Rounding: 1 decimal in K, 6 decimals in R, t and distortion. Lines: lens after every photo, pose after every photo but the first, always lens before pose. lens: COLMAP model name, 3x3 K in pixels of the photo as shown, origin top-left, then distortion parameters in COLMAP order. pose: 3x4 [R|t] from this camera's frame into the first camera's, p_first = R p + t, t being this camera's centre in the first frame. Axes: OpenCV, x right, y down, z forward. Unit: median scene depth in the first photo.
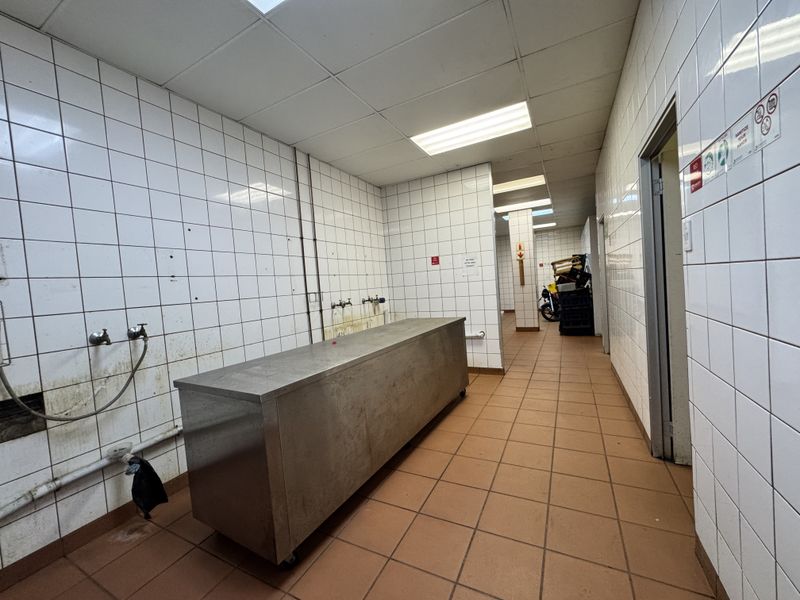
lens RADIAL K [[320.3, 0, 401.2], [0, 320.3, 297.9], [0, 0, 1]] dist [-0.001953, 0.000087]
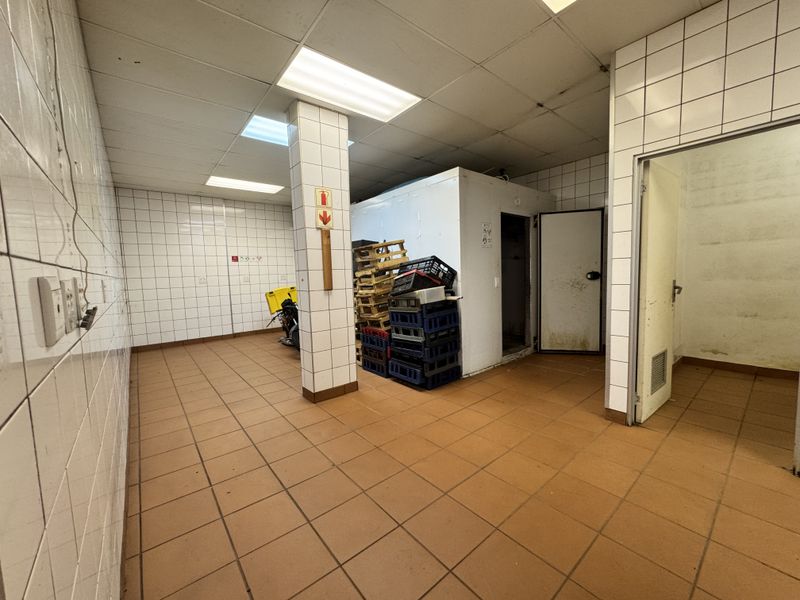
lens RADIAL K [[320.3, 0, 401.2], [0, 320.3, 297.9], [0, 0, 1]] dist [-0.001953, 0.000087]
pose [[0.391285, -0.008645, 0.920229, 0.028332], [0.038064, 0.999252, -0.006798, -0.023693], [-0.919482, 0.037687, 0.391322, 0.750528]]
